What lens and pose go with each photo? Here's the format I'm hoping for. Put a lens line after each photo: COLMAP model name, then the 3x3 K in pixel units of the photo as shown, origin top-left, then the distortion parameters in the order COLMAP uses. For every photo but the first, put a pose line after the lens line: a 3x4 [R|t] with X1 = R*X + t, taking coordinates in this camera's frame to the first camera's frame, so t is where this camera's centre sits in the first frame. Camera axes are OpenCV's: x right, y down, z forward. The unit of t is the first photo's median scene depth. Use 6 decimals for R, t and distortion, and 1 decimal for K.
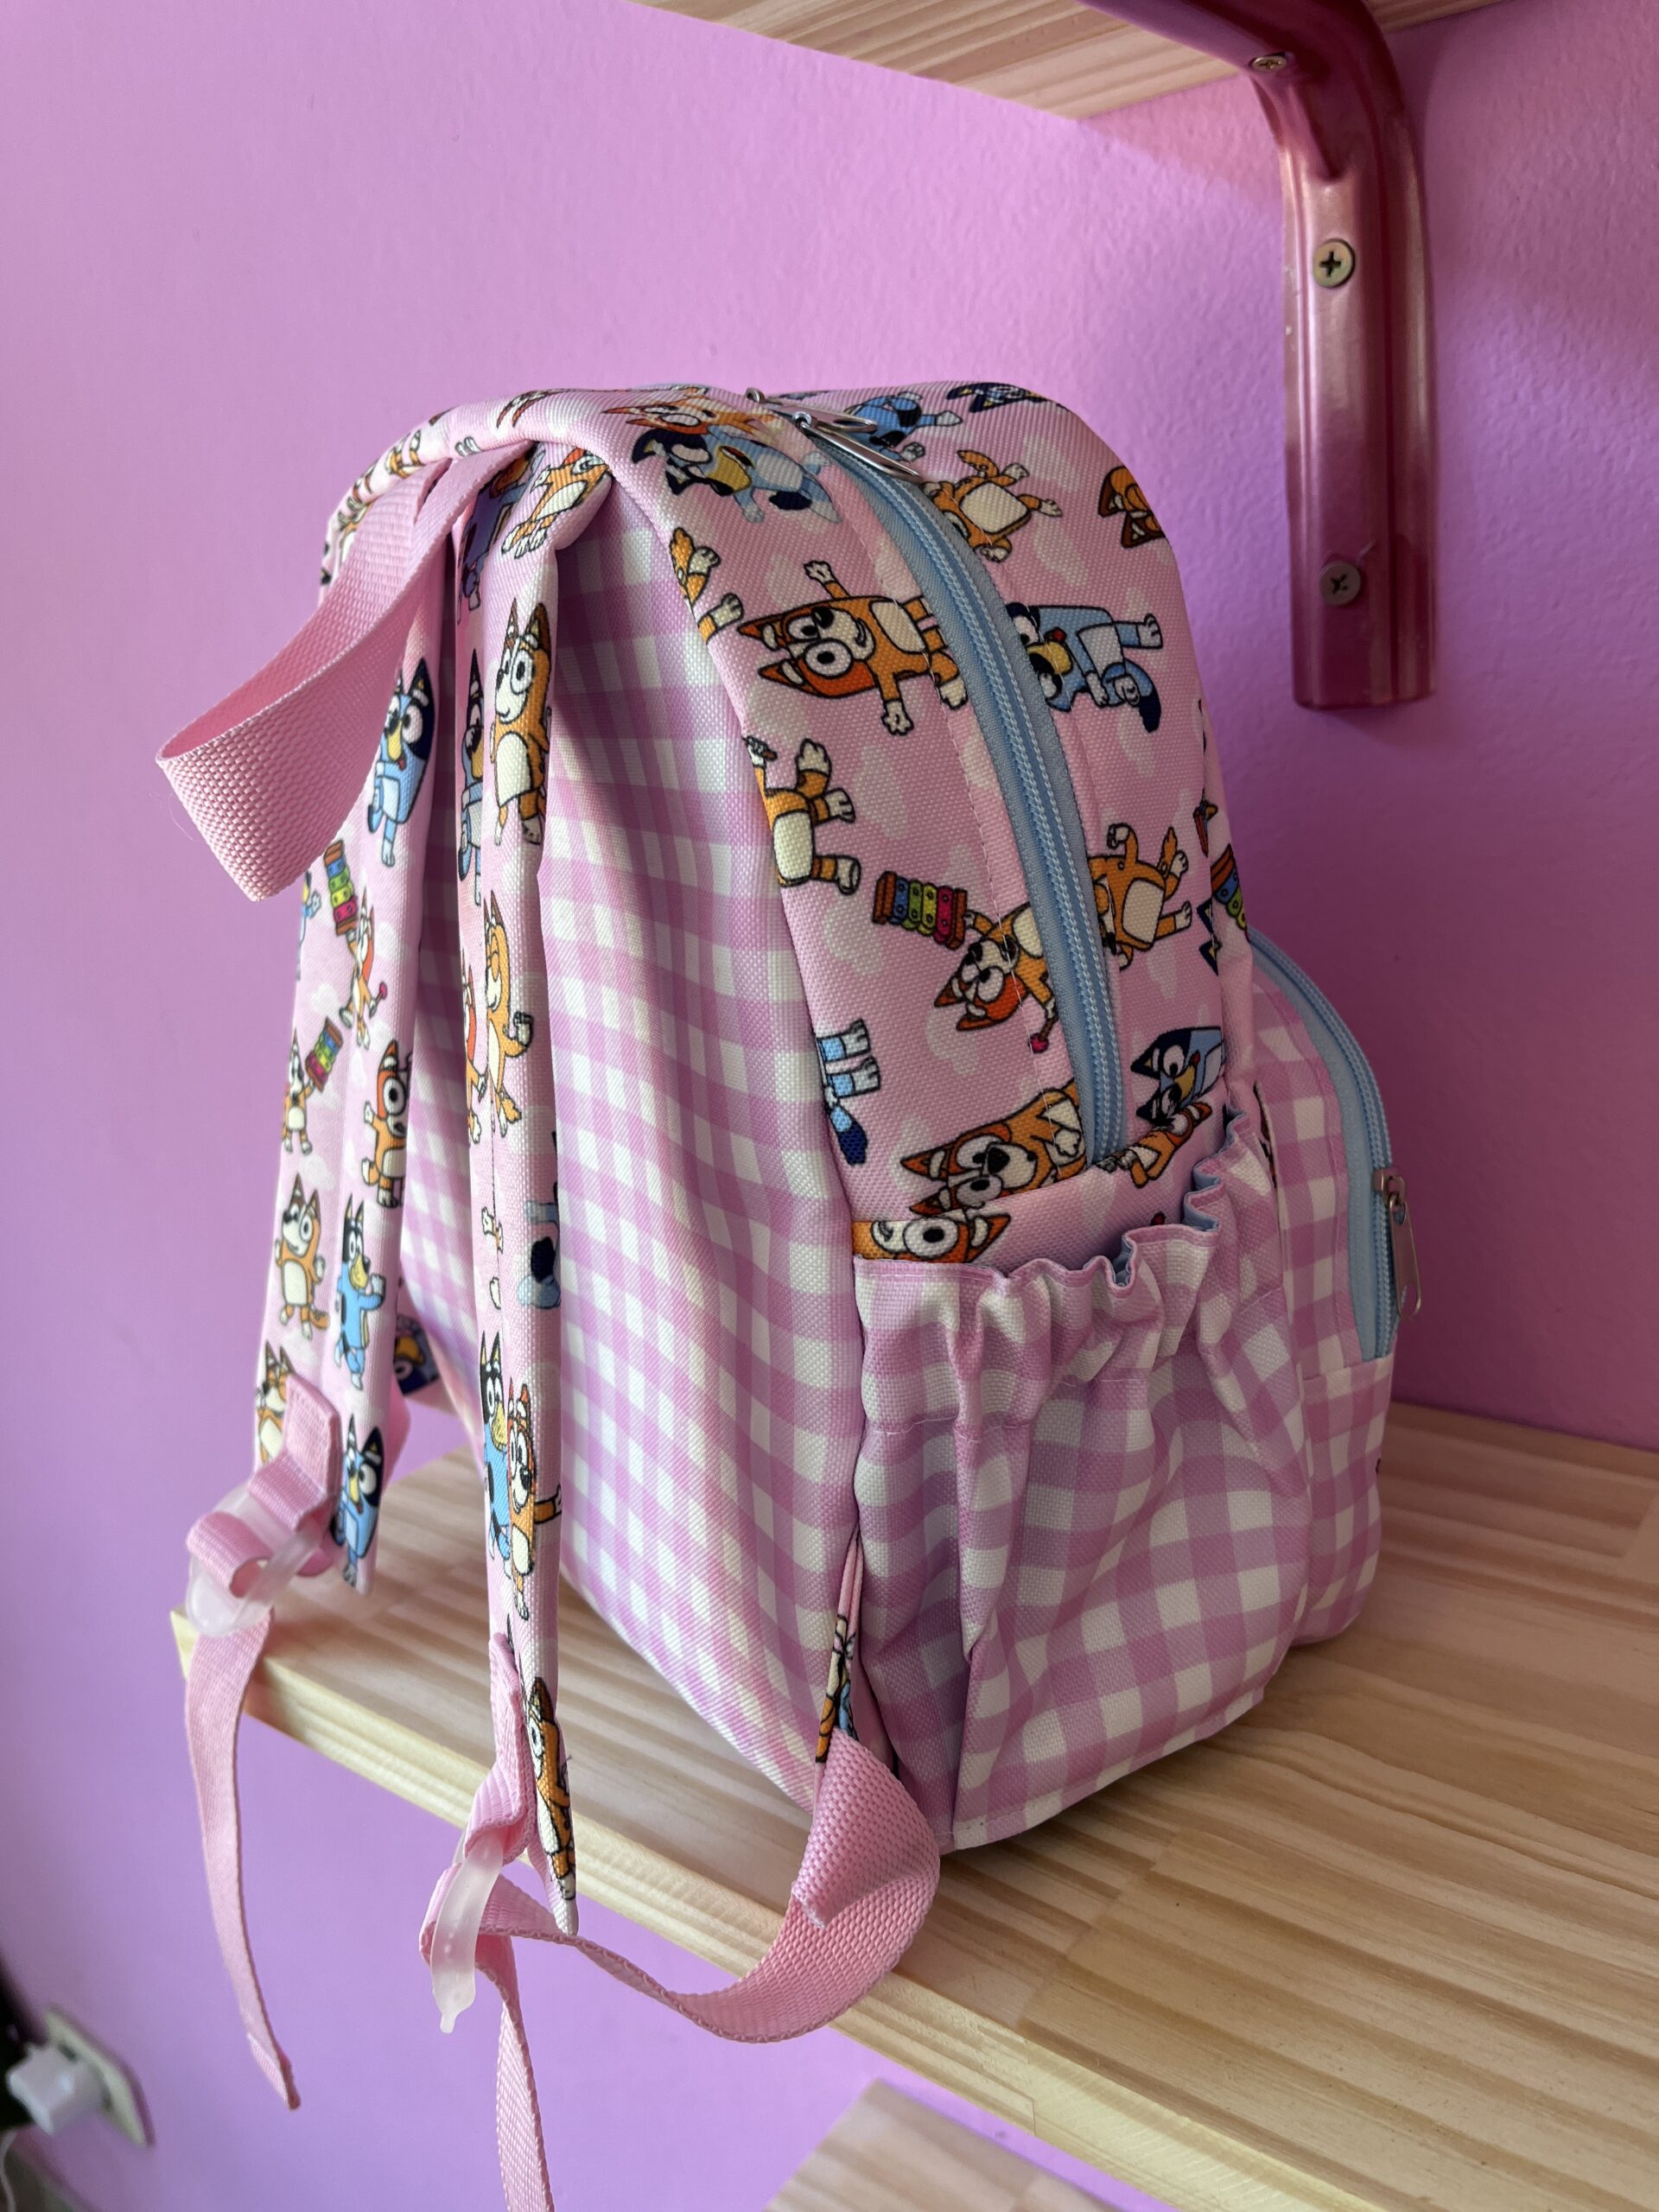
lens RADIAL K [[1705.9, 0, 822.4], [0, 1705.9, 1093.4], [0, 0, 1]] dist [0.069207, -0.126847]
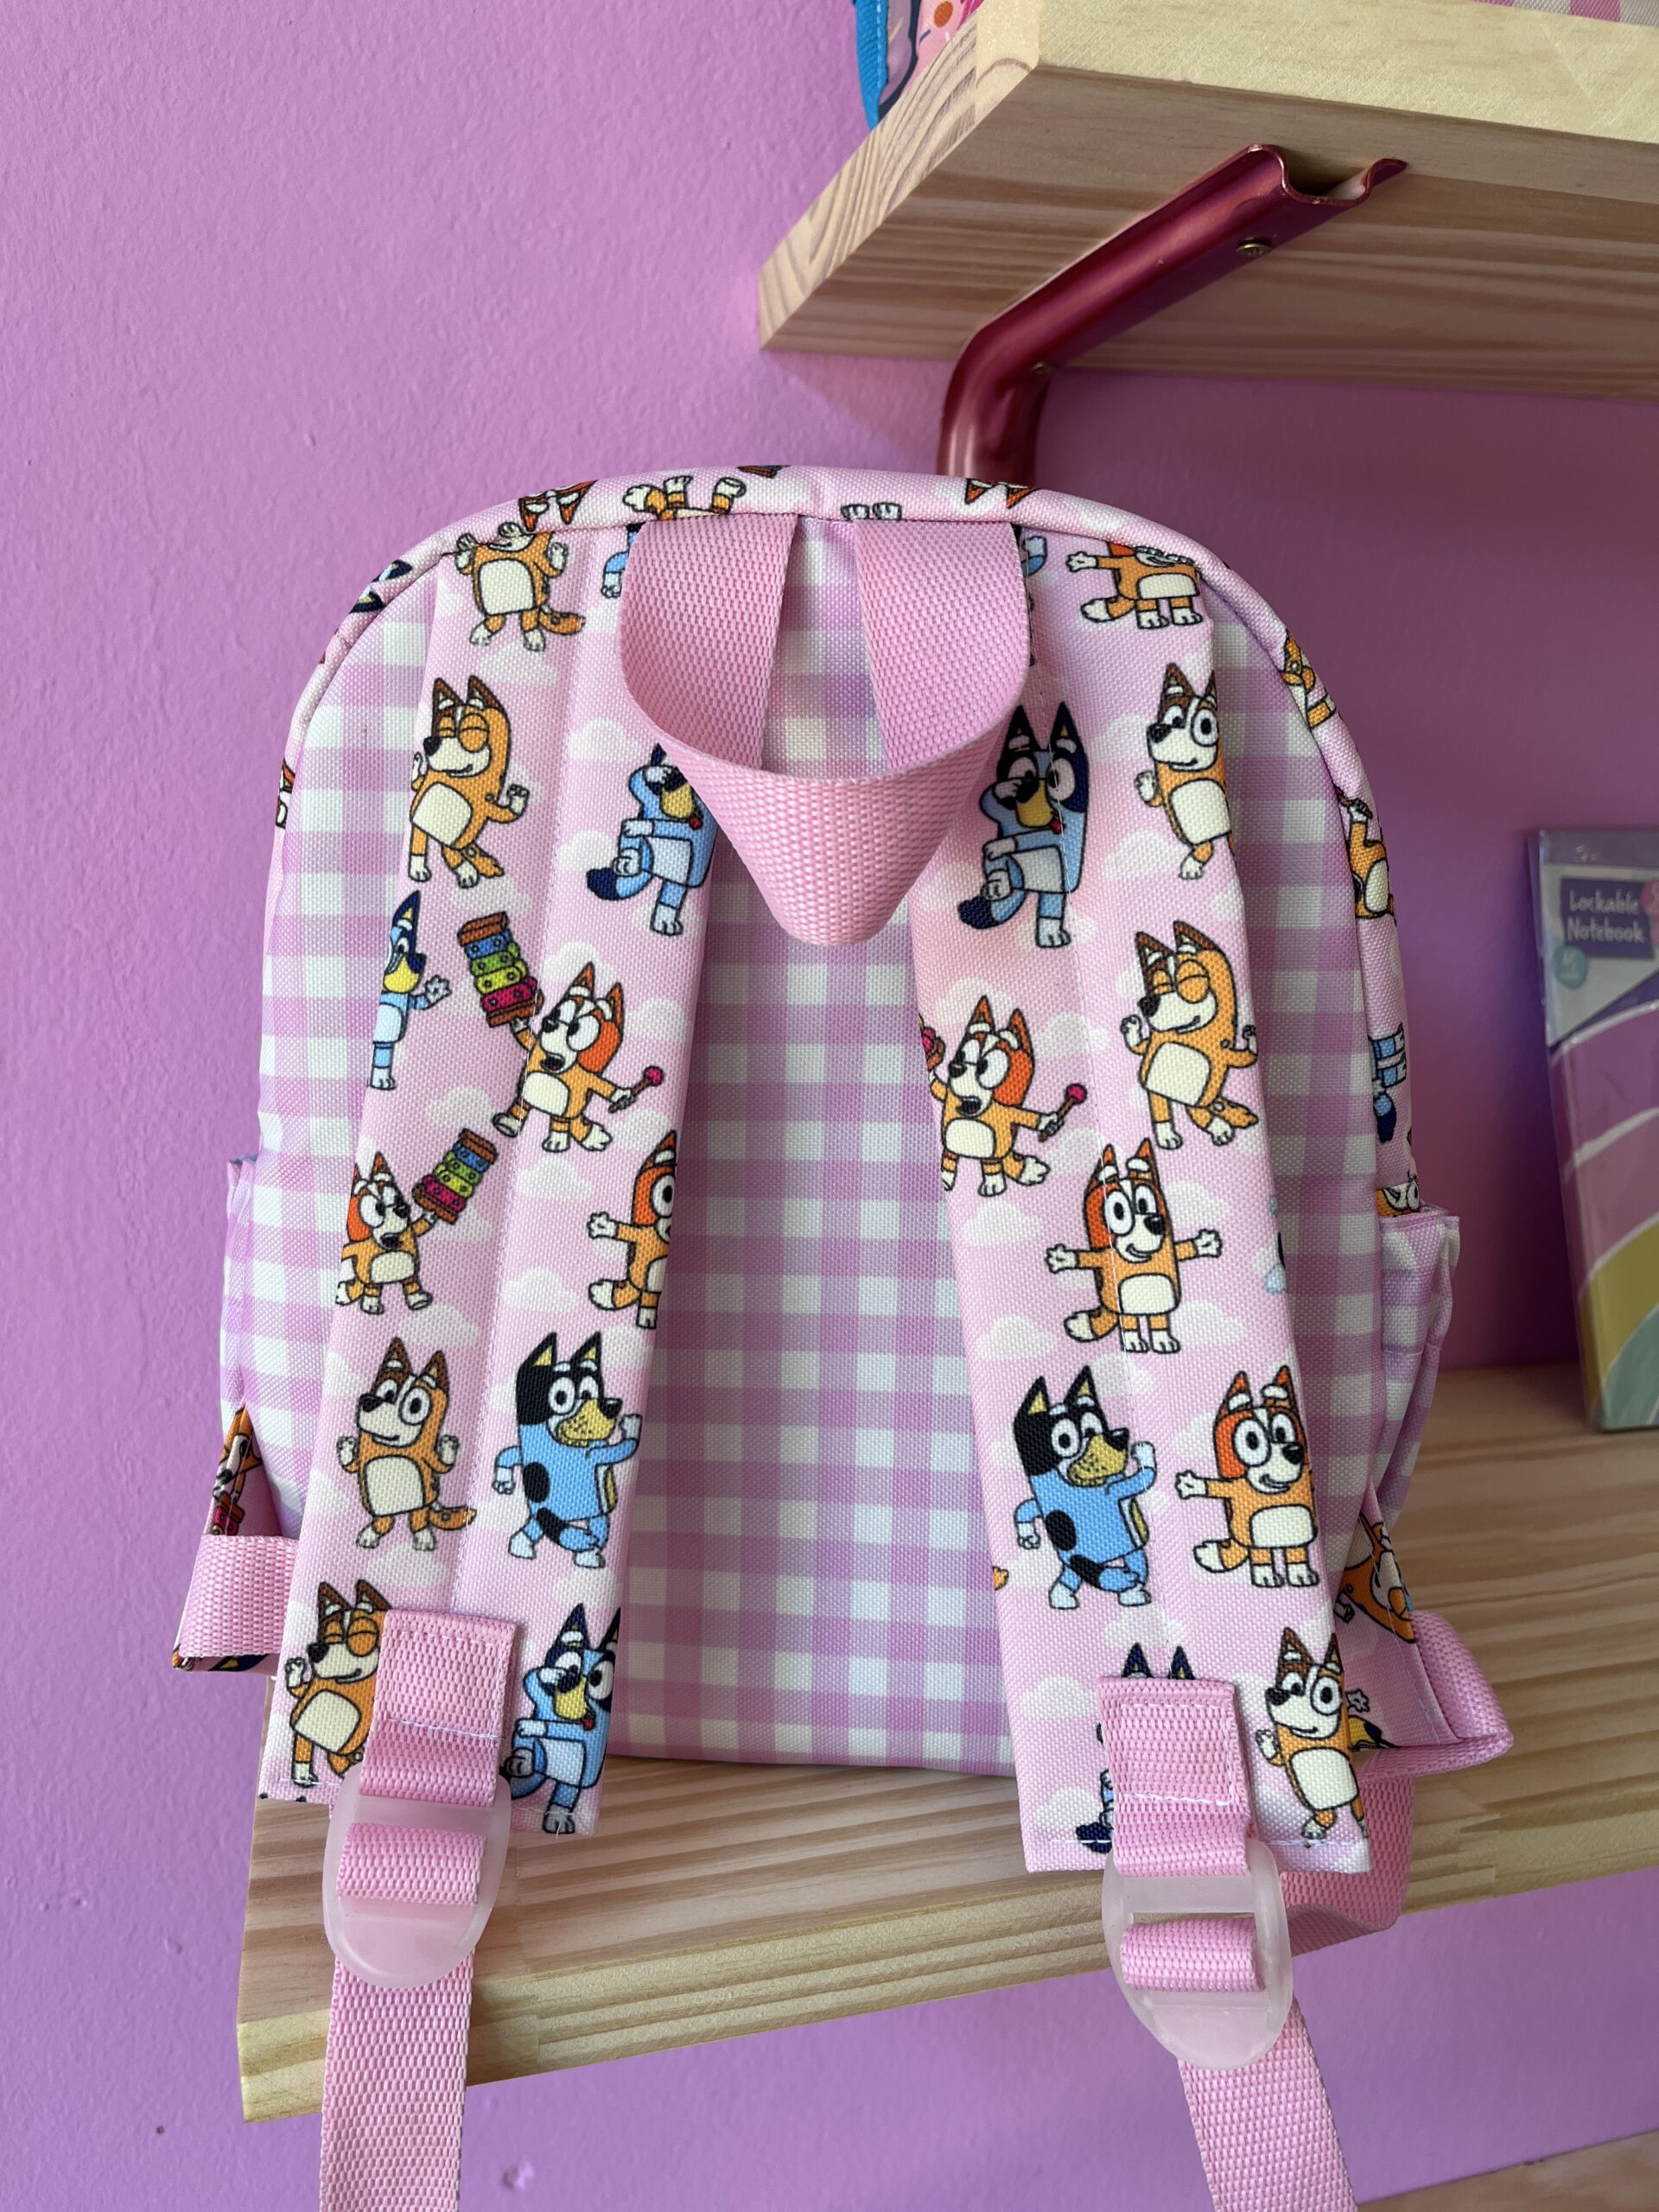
lens RADIAL K [[1680.8, 0, 820.4], [0, 1680.8, 1109.0], [0, 0, 1]] dist [0.075790, -0.127886]
pose [[0.601127, -0.043120, 0.797990, -1.077456], [0.151443, 0.986596, -0.060770, 0.026666], [-0.784673, 0.157381, 0.599599, 0.503885]]
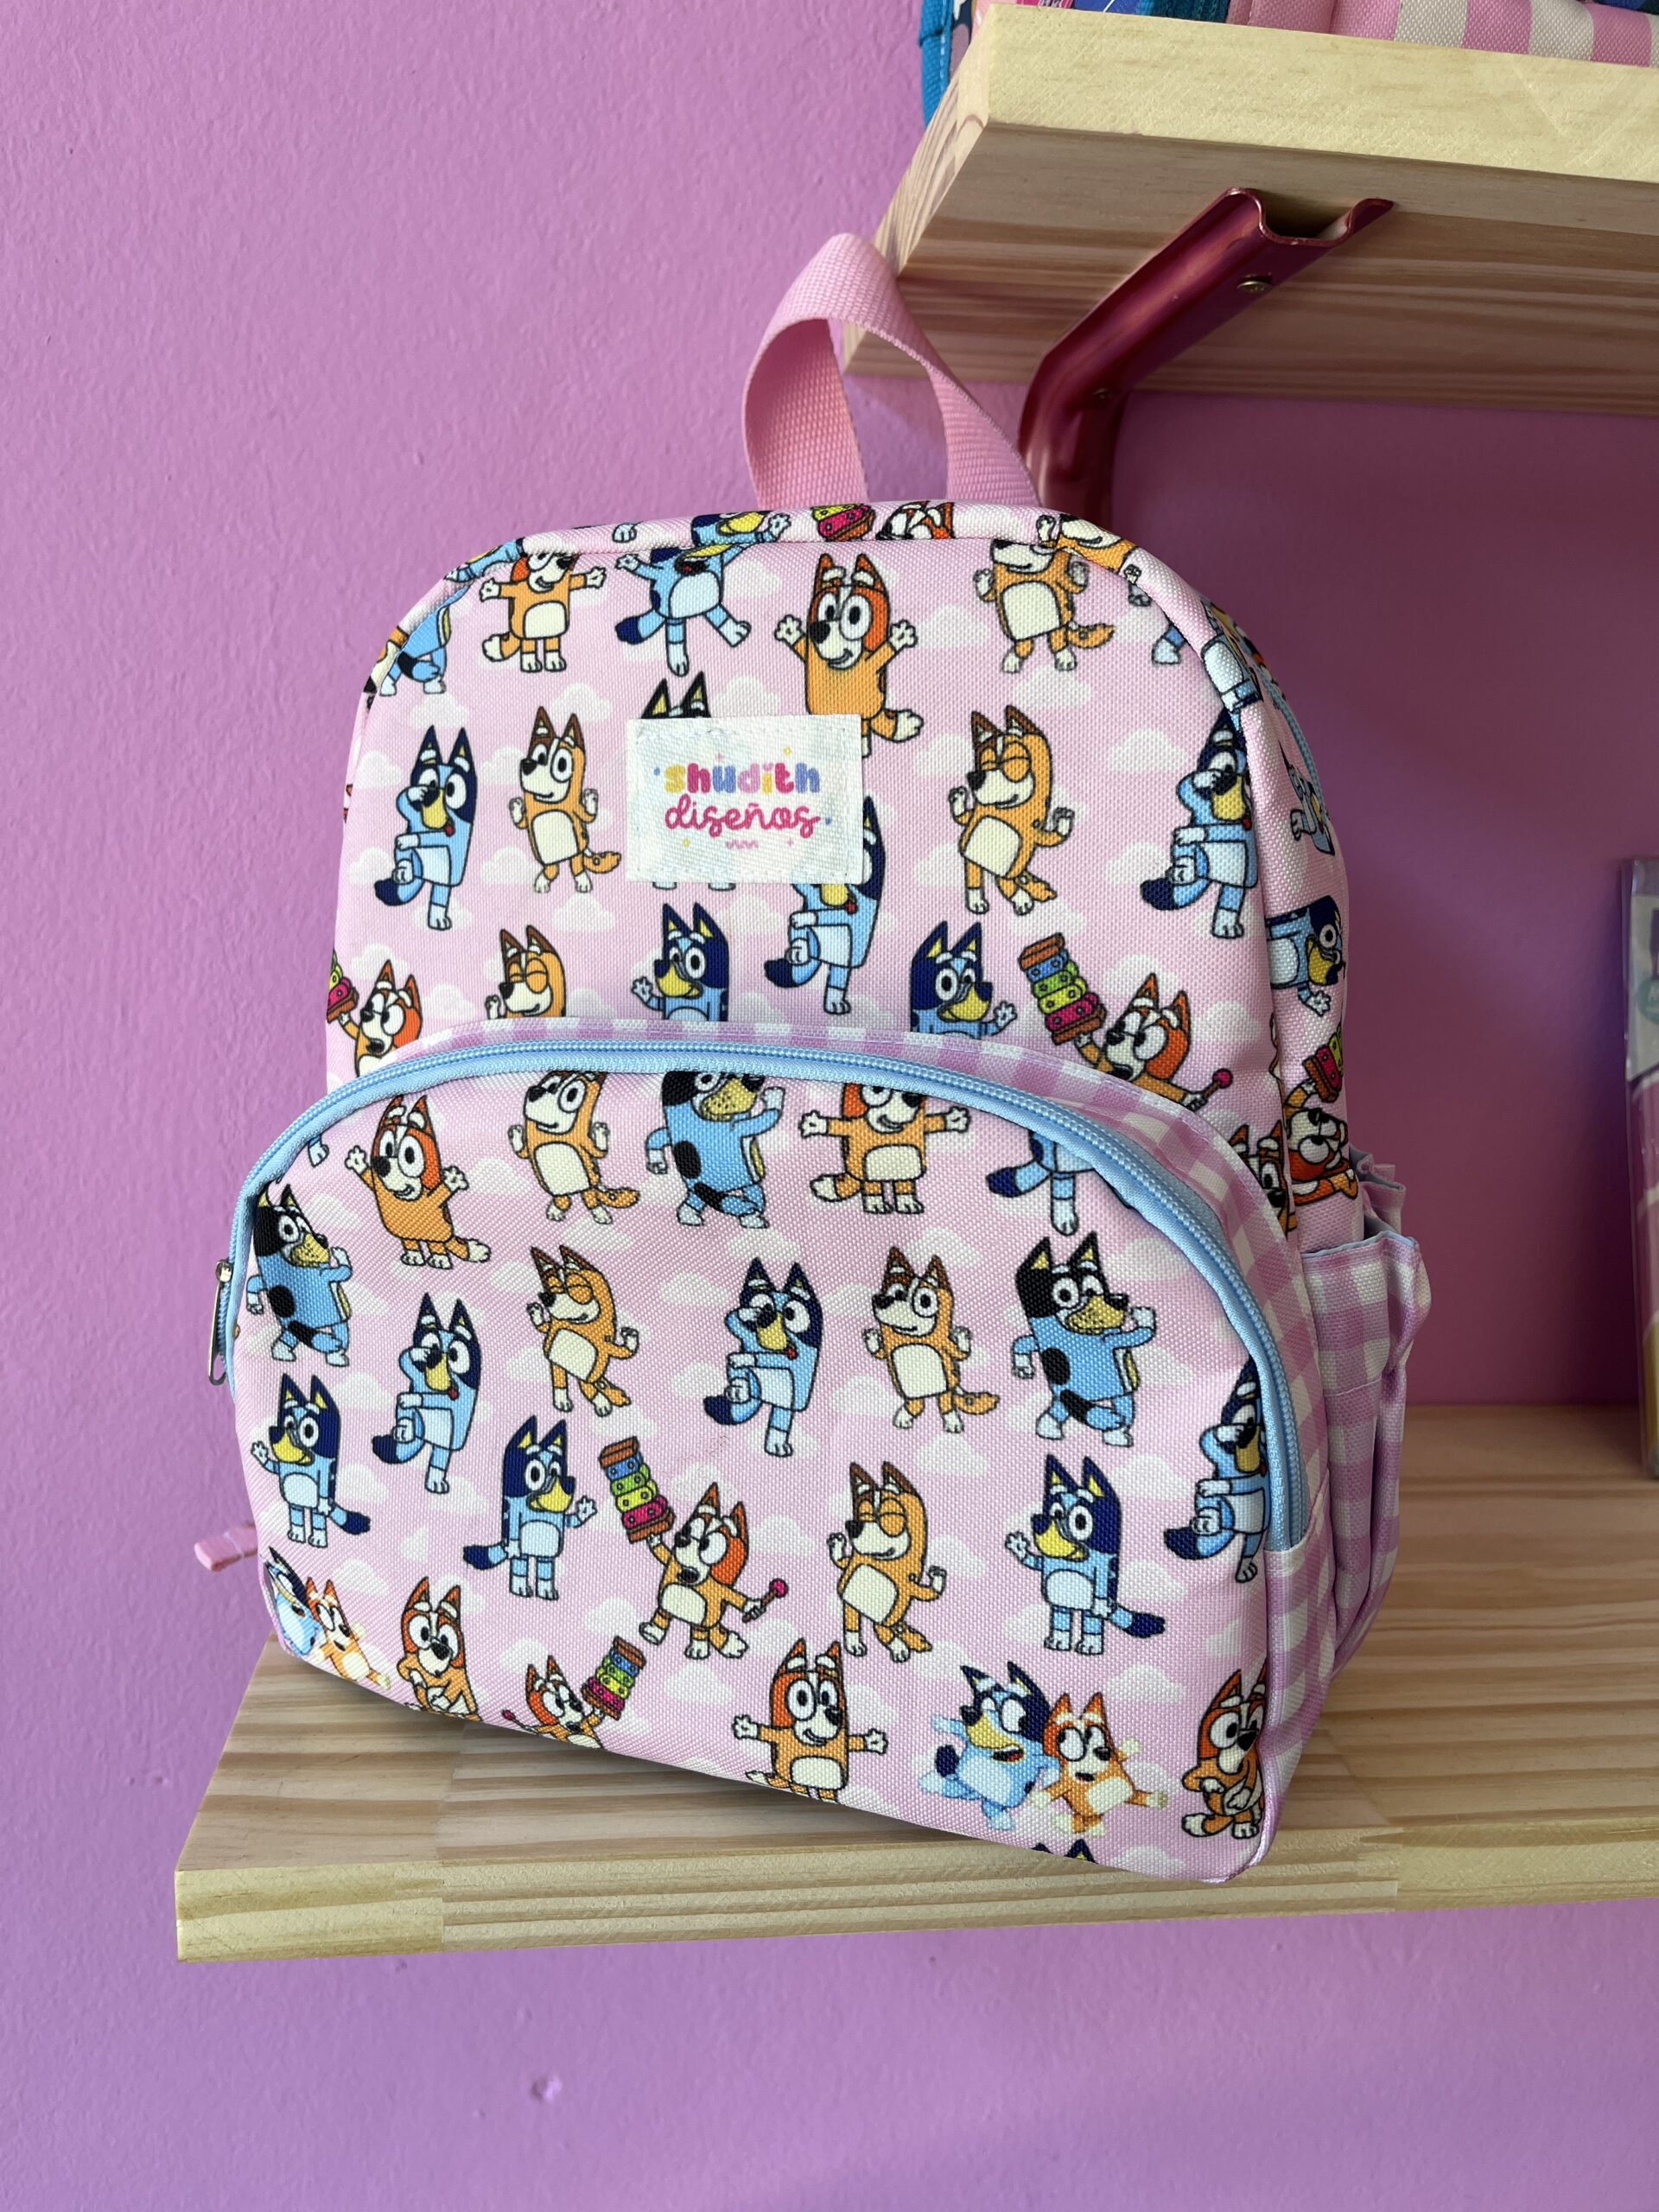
lens RADIAL K [[1684.2, 0, 829.5], [0, 1684.2, 1106.0], [0, 0, 1]] dist [0.041871, -0.067005]
pose [[0.705066, -0.005236, 0.709122, -1.003709], [0.083883, 0.993568, -0.076067, 0.060014], [-0.704163, 0.113115, 0.700971, 0.311557]]
